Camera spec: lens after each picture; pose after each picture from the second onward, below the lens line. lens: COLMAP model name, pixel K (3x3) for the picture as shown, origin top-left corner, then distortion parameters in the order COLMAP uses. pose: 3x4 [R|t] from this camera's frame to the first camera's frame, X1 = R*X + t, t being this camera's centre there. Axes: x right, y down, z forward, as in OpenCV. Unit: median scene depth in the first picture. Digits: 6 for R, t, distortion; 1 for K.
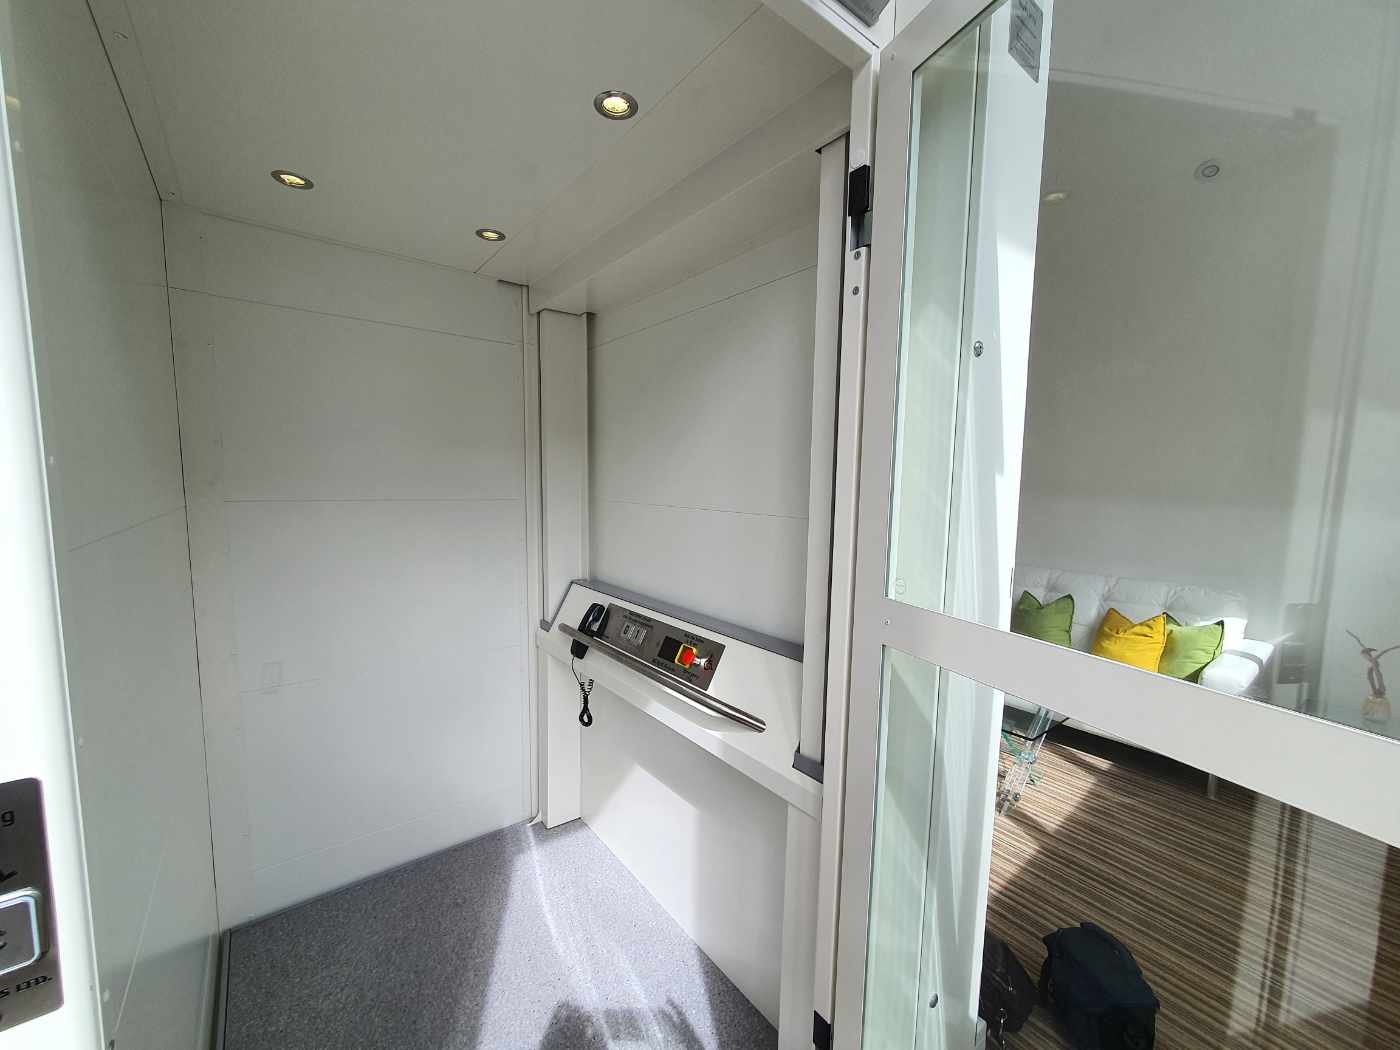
lens RADIAL K [[550.5, 0, 699.0], [0, 550.5, 523.9], [0, 0, 1]] dist [-0.001490, 0.000066]
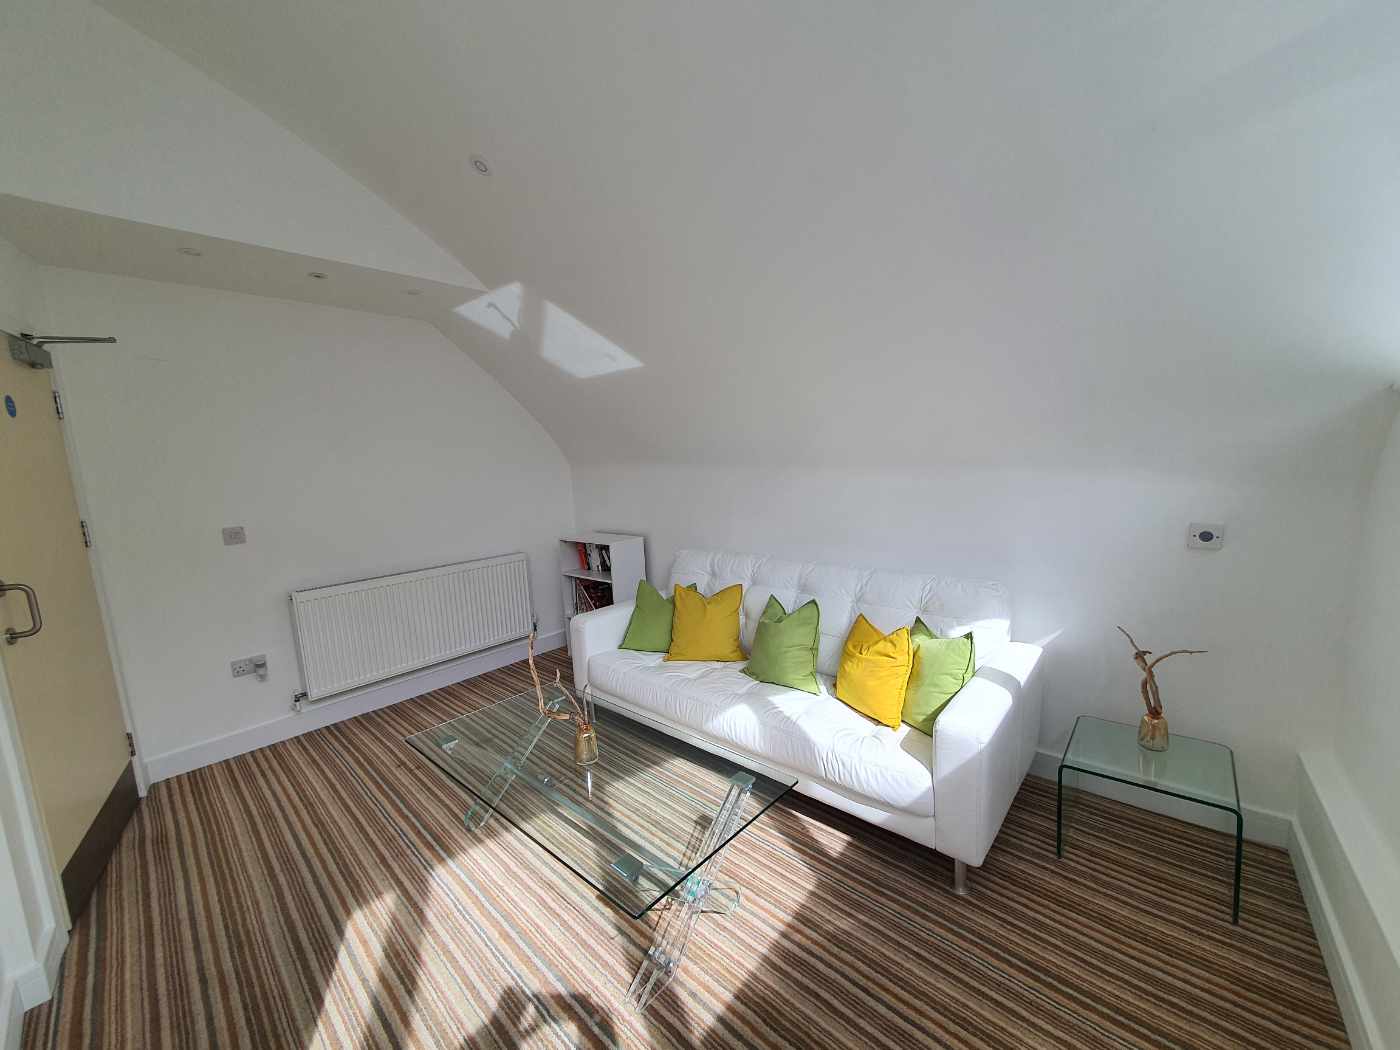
lens RADIAL K [[550.5, 0, 700.7], [0, 550.5, 528.6], [0, 0, 1]] dist [-0.001490, 0.000066]
pose [[0.980854, -0.079612, 0.177731, 0.460475], [0.071022, 0.996001, 0.054193, -0.021077], [-0.181335, -0.040533, 0.982586, 0.343921]]
